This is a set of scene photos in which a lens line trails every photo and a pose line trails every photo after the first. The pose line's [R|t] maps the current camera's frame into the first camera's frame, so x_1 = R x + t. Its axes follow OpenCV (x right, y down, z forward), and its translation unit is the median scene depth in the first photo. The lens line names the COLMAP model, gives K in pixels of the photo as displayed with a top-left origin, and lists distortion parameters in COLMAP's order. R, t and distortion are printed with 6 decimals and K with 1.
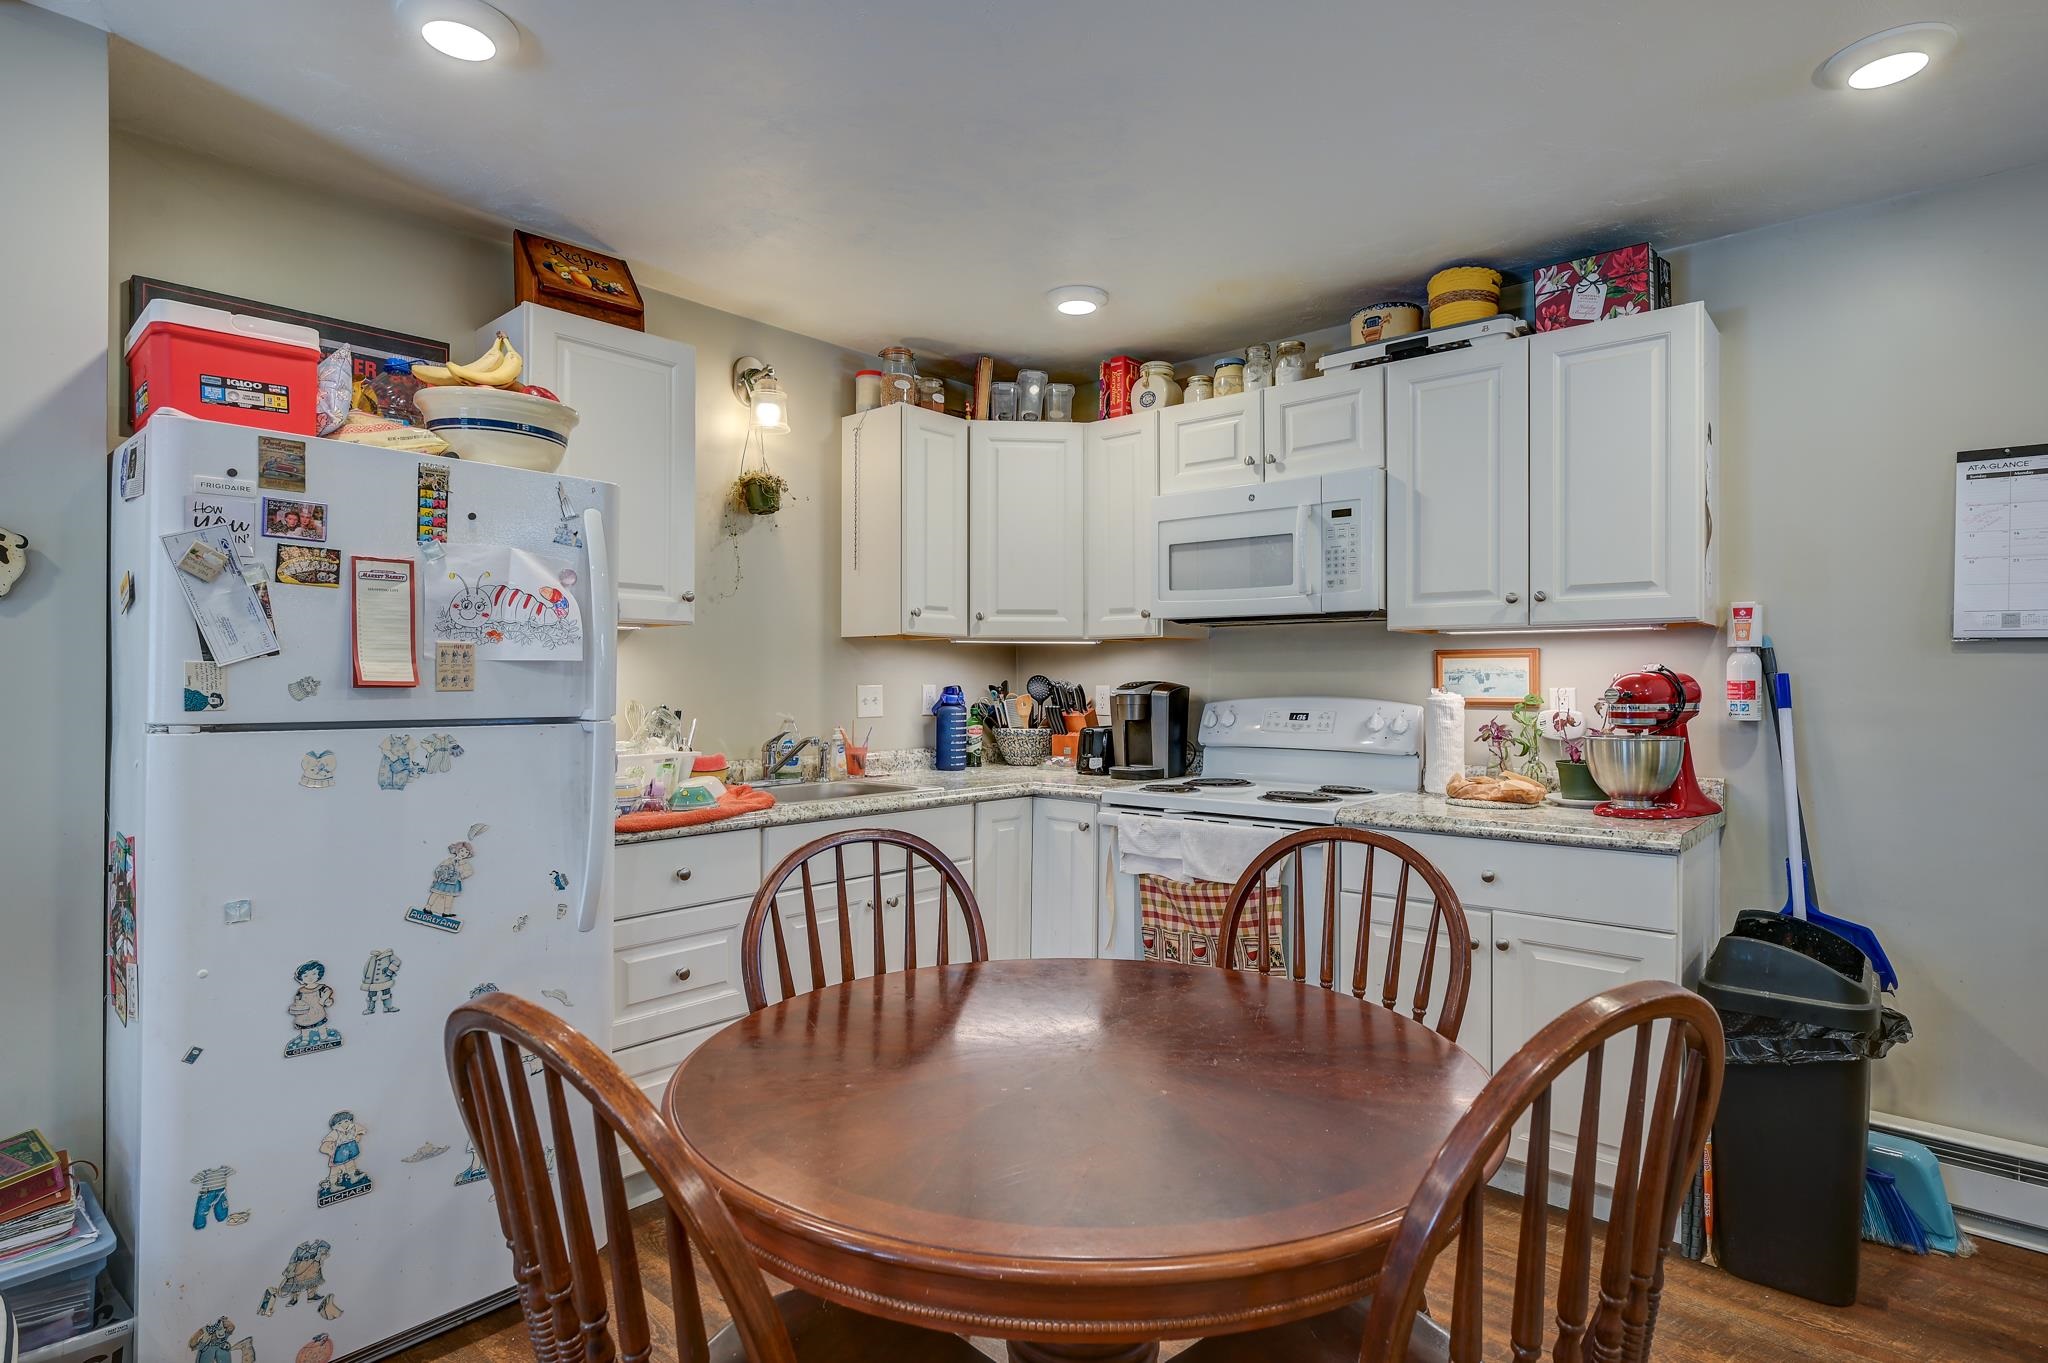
lens RADIAL K [[1050.1, 0, 1022.2], [0, 1050.1, 679.8], [0, 0, 1]] dist [0.006751, 0.000720]
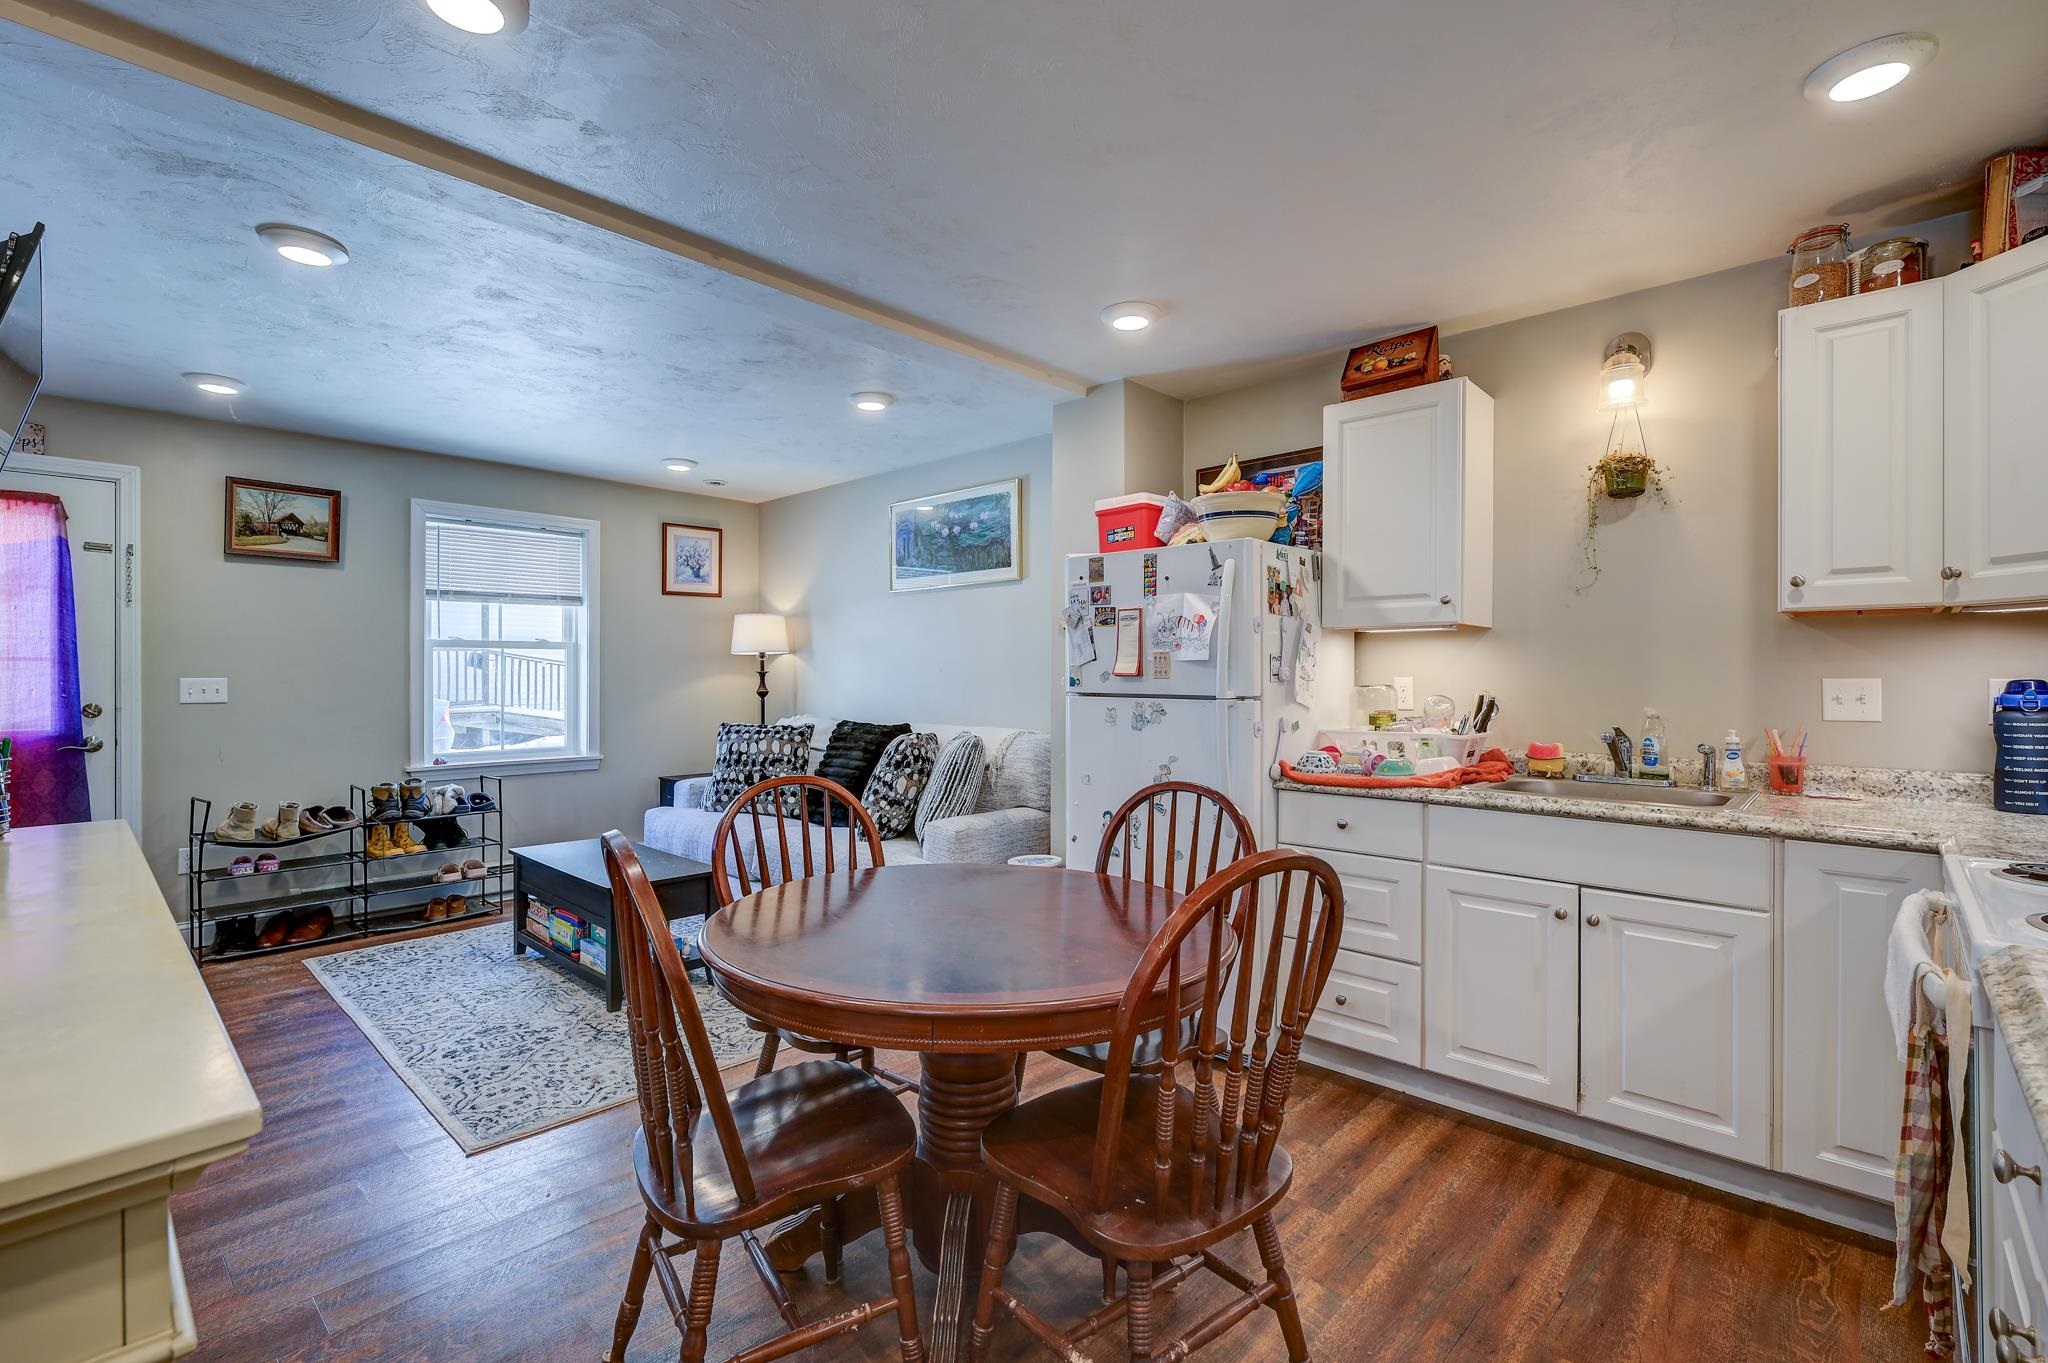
lens RADIAL K [[906.9, 0, 1035.8], [0, 906.9, 678.9], [0, 0, 1]] dist [-0.005420, -0.000331]
pose [[-0.035505, 0.004590, -0.999359, 0.969478], [0.001253, 0.999989, 0.004548, 0.004133], [0.999369, -0.001091, -0.035510, 0.823643]]
